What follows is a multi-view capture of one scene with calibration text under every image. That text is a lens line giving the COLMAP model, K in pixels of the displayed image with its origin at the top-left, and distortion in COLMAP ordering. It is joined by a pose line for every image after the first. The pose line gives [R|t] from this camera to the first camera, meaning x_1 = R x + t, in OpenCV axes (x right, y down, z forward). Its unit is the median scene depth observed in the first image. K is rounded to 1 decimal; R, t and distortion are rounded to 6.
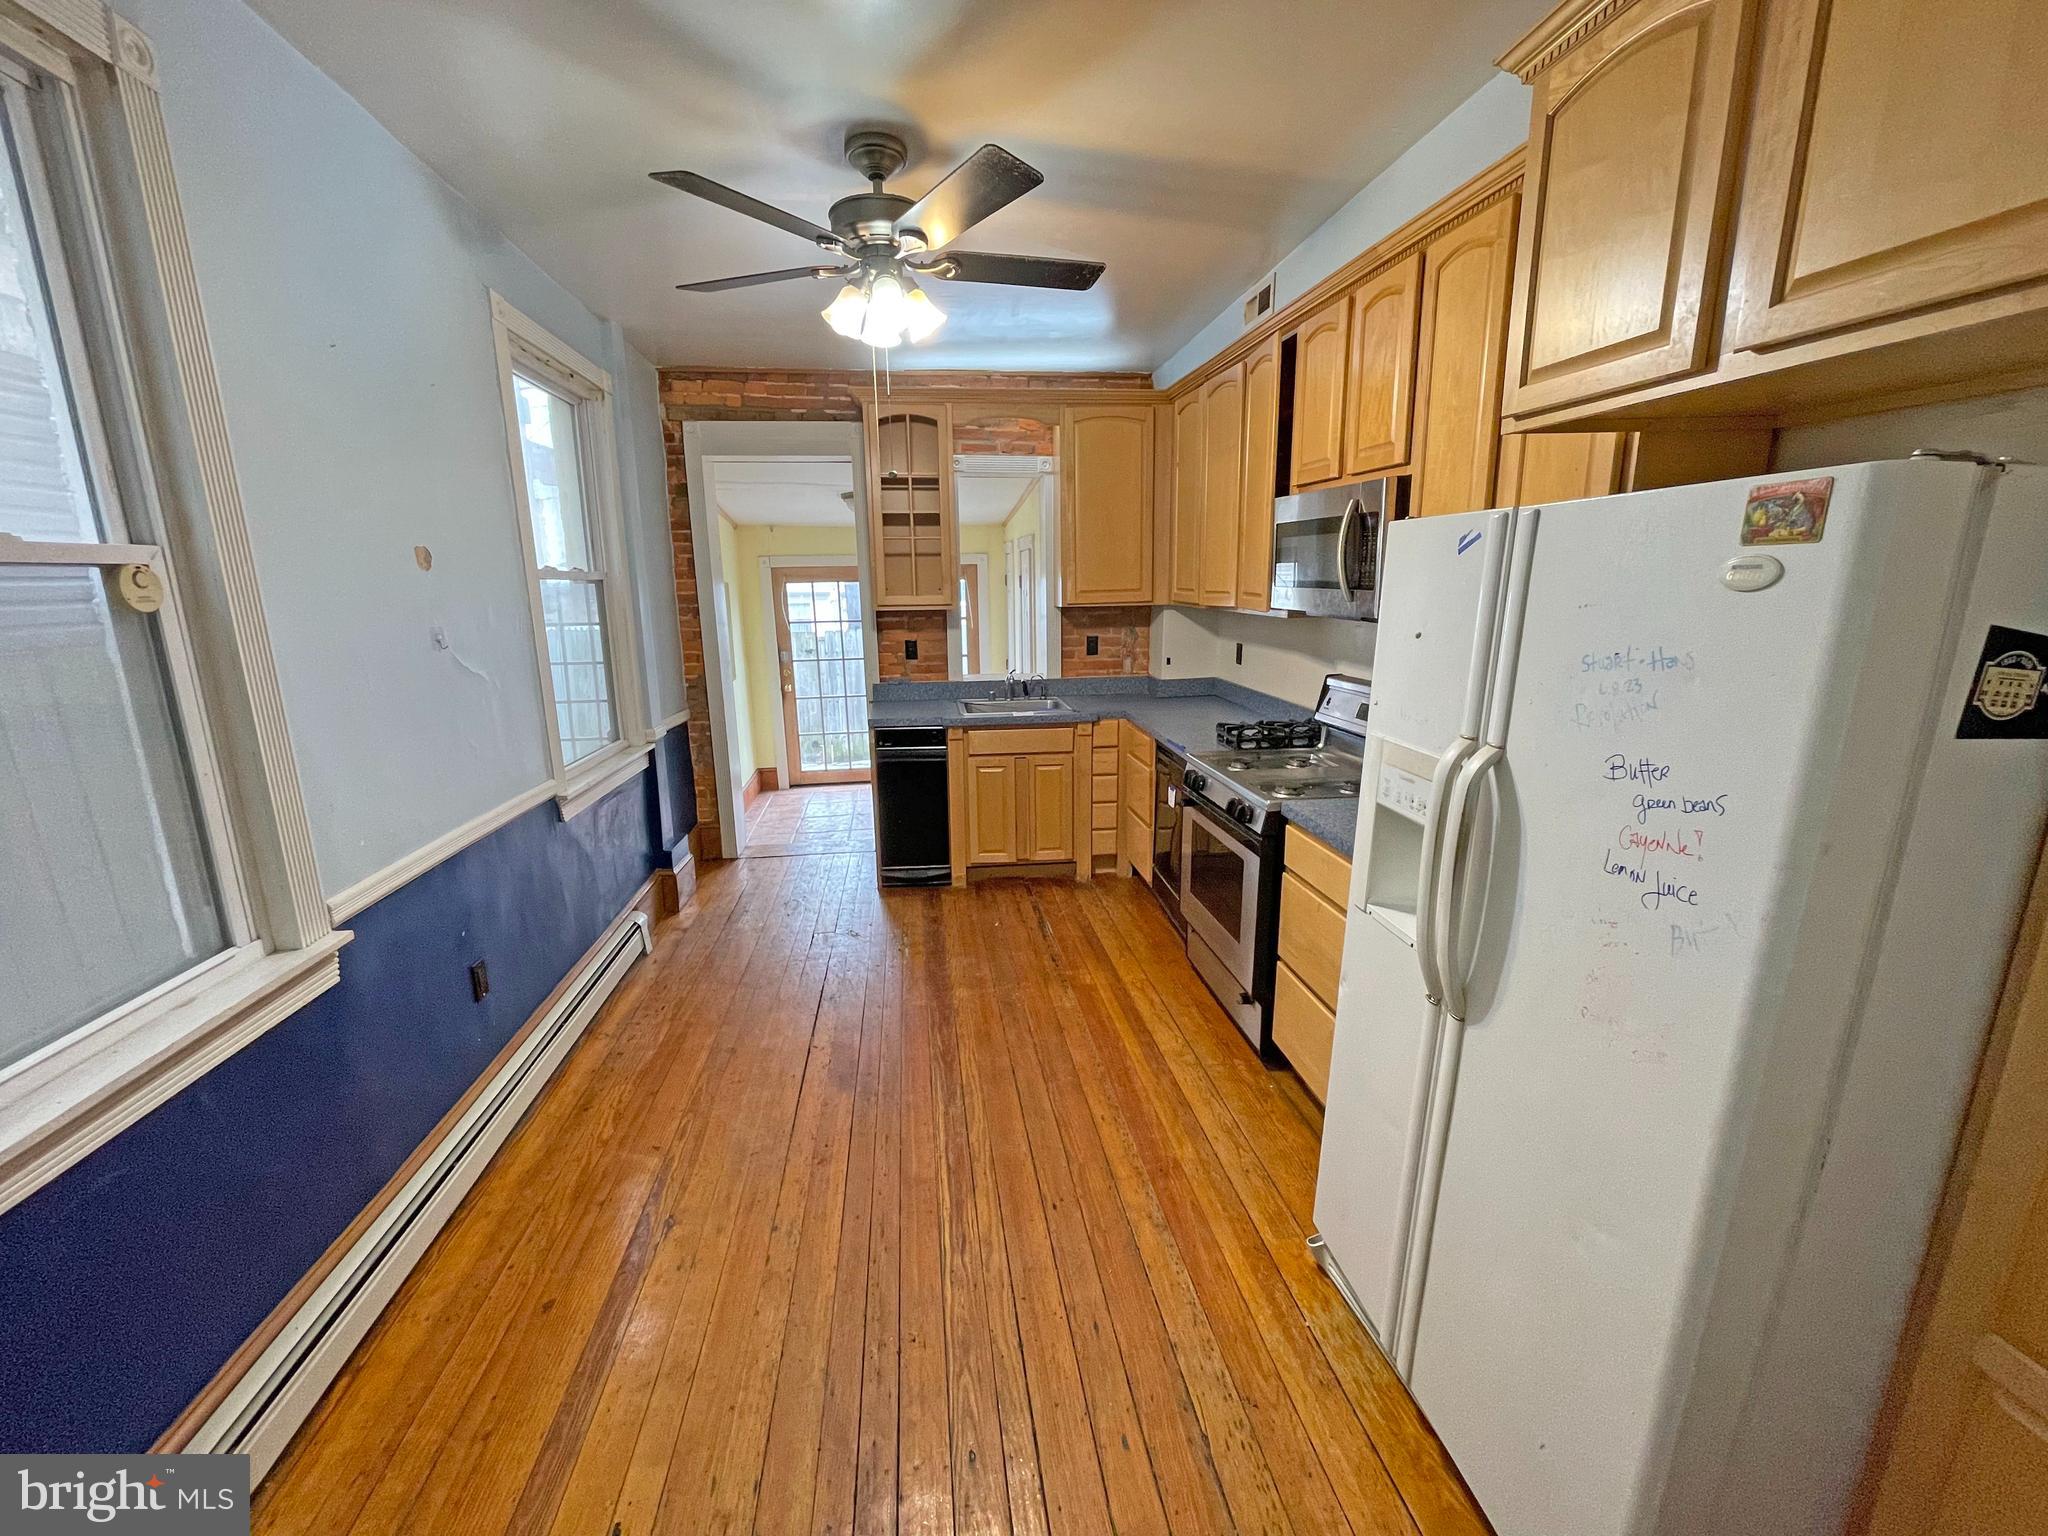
lens RADIAL K [[823.4, 0, 1020.3], [0, 823.4, 761.8], [0, 0, 1]] dist [-0.003587, 0.001264]
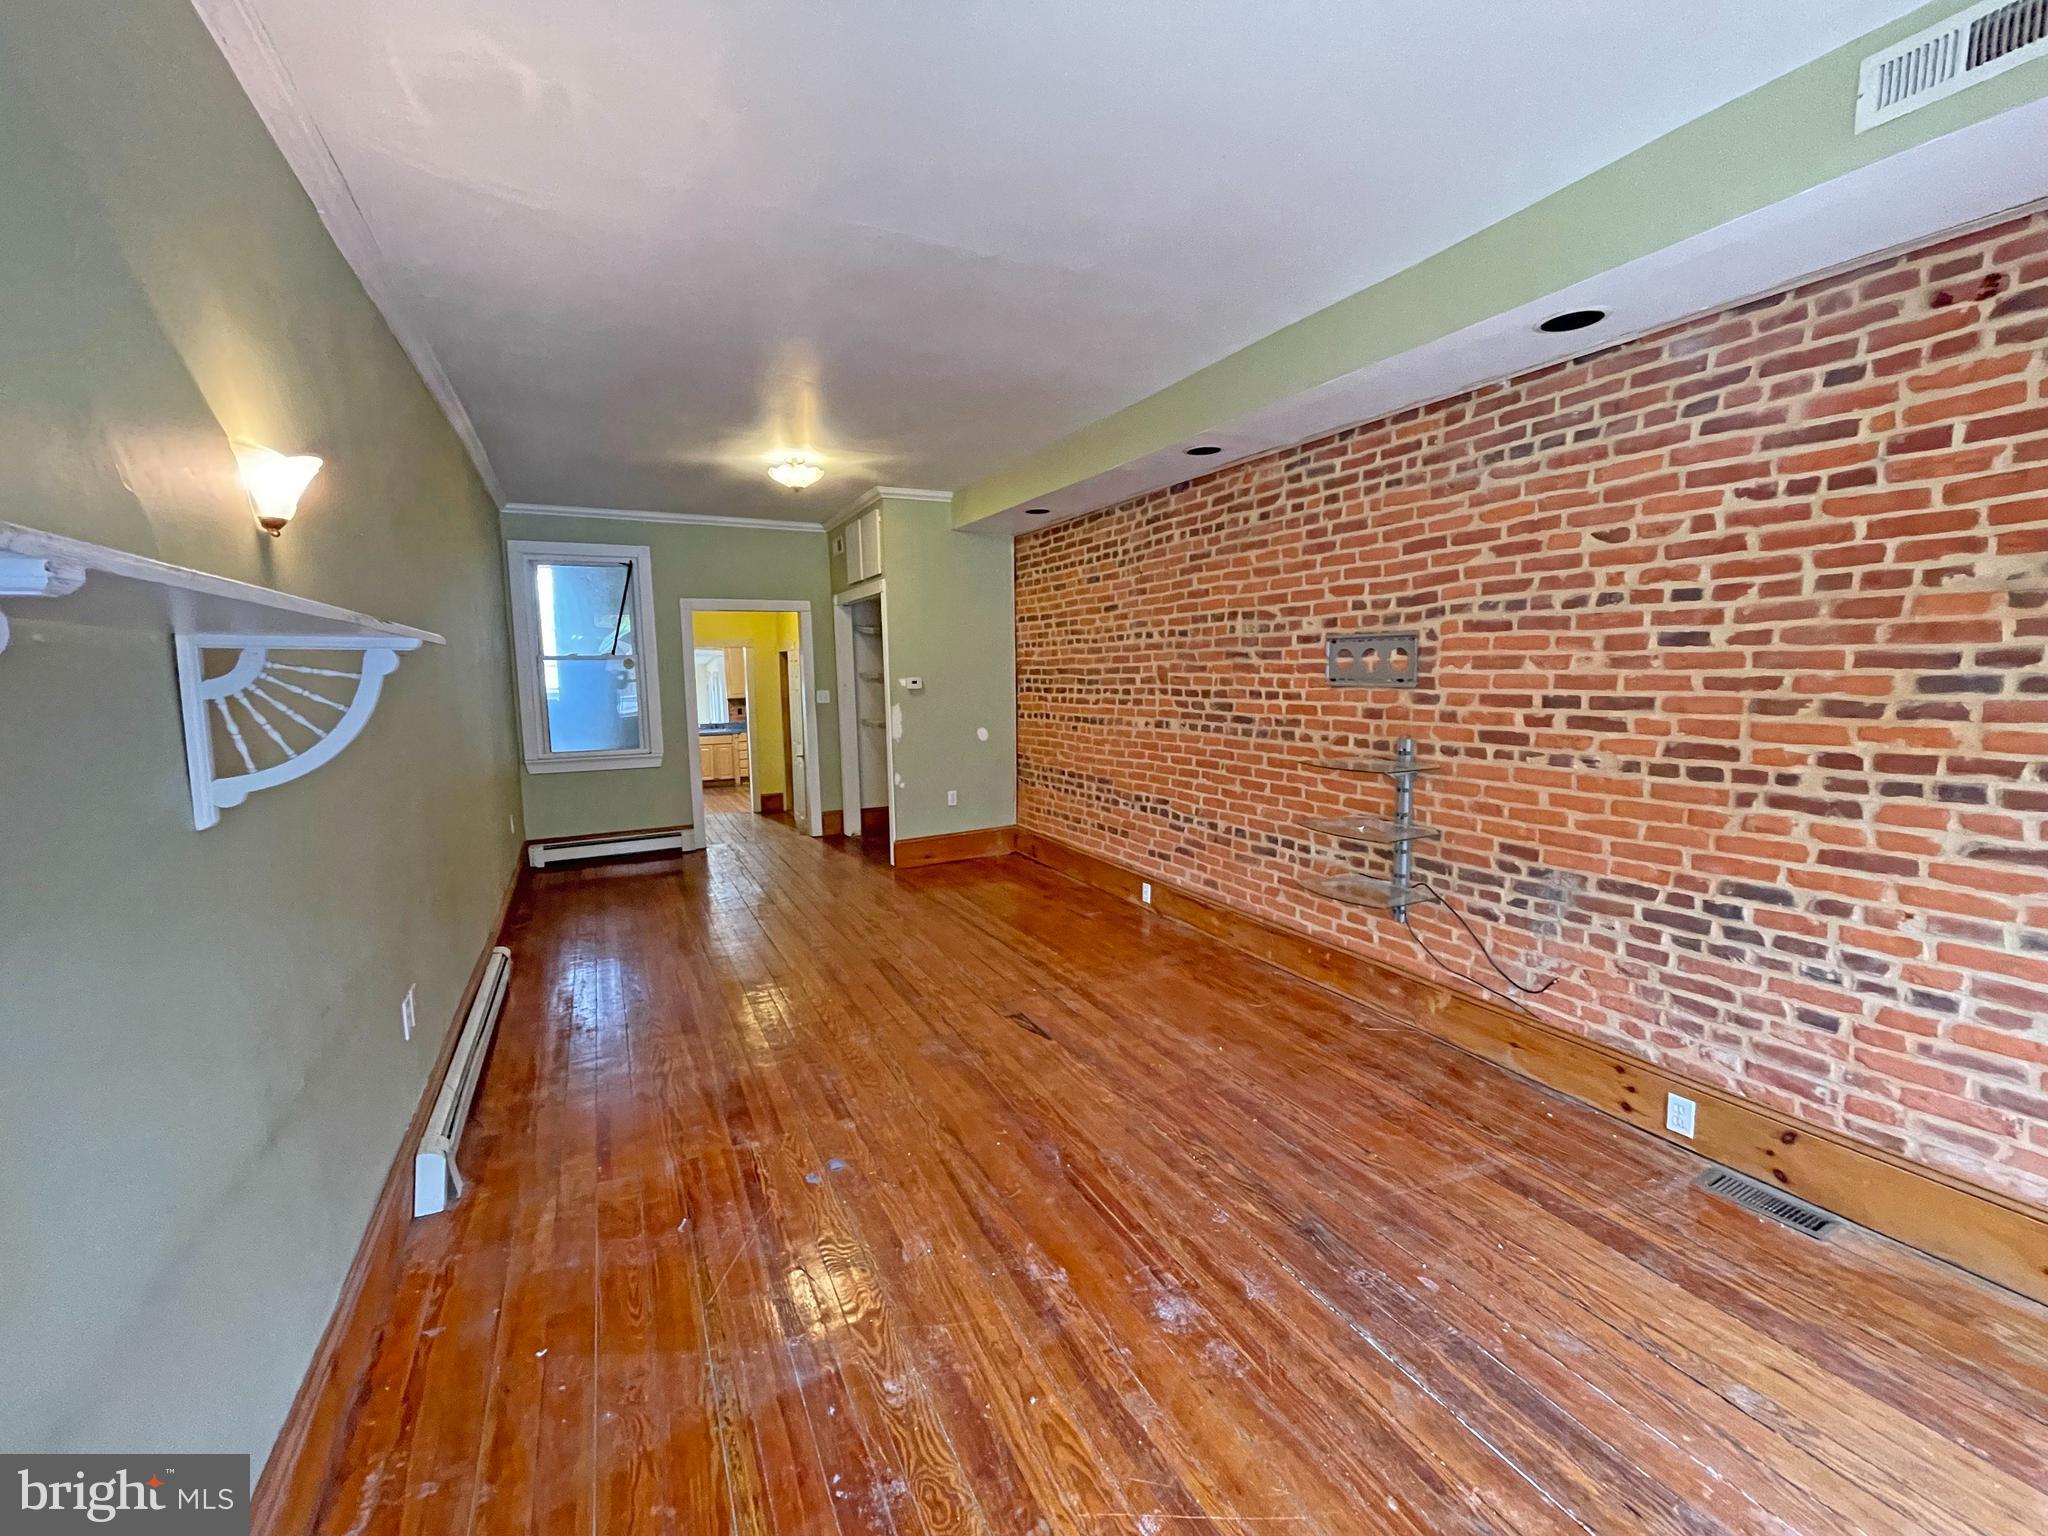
lens RADIAL K [[823.4, 0, 1016.1], [0, 823.4, 762.6], [0, 0, 1]] dist [-0.003587, 0.001264]
pose [[0.944928, -0.042438, 0.324515, 0.062844], [0.080262, 0.991326, -0.104070, 0.478649], [-0.317283, 0.124385, 0.940138, -2.327131]]
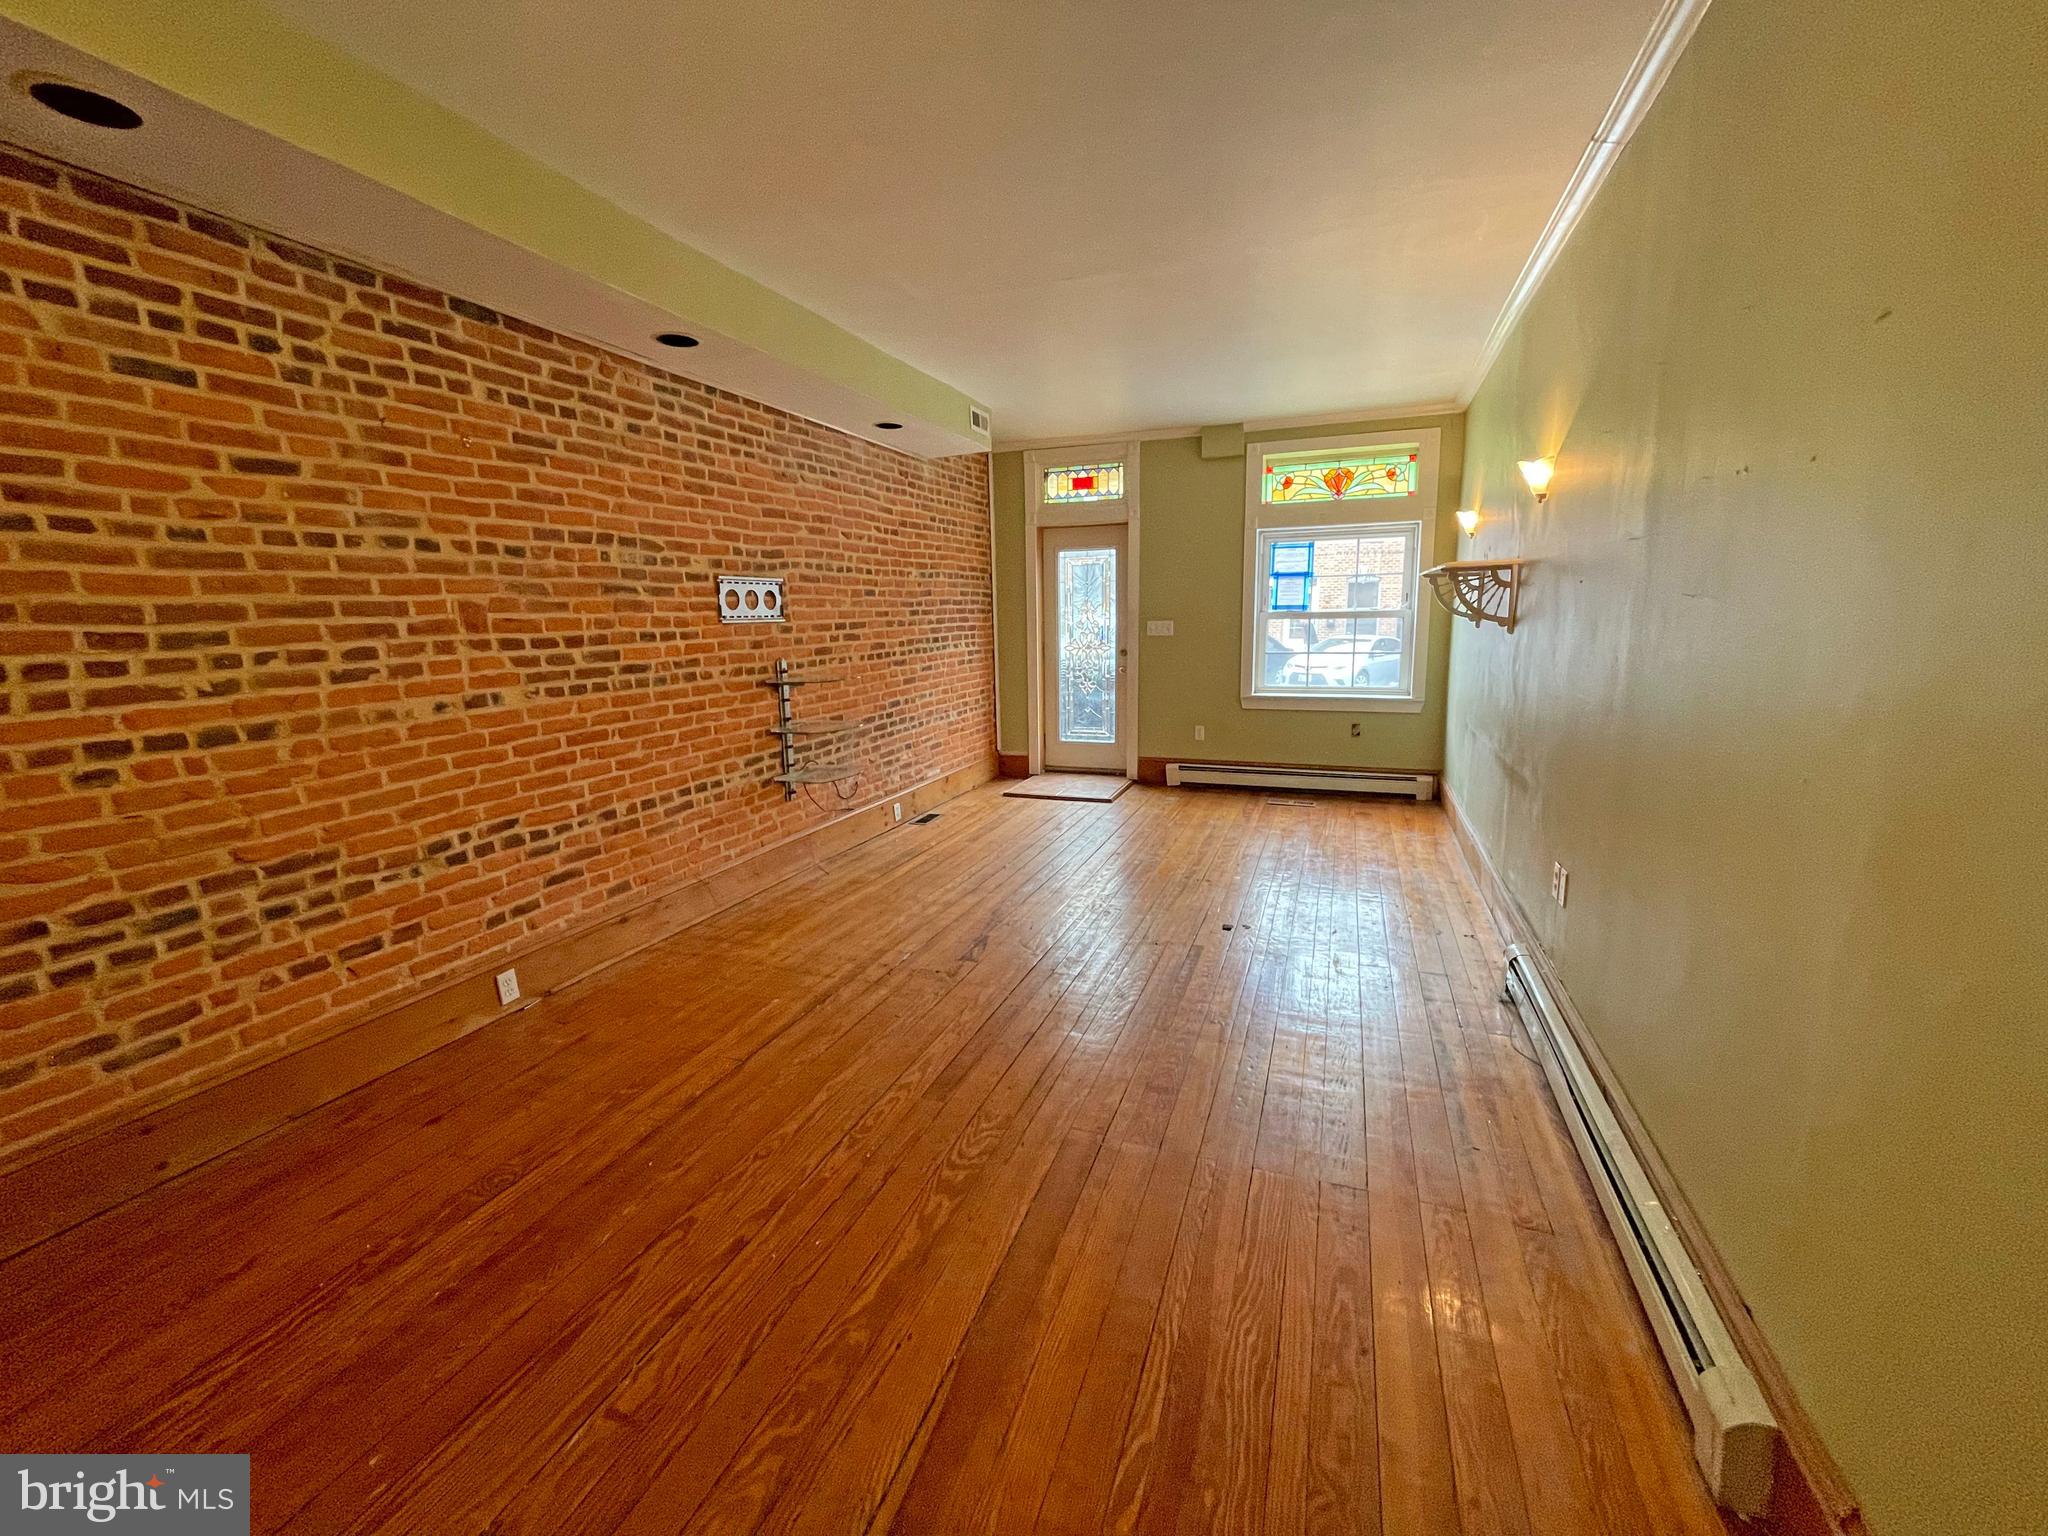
lens RADIAL K [[823.4, 0, 1024.3], [0, 823.4, 758.0], [0, 0, 1]] dist [-0.003587, 0.001264]
pose [[-0.877522, -0.054399, 0.476441, -0.088485], [0.139582, 0.921548, 0.362306, 0.196877], [-0.458773, 0.384434, -0.801085, -1.029978]]
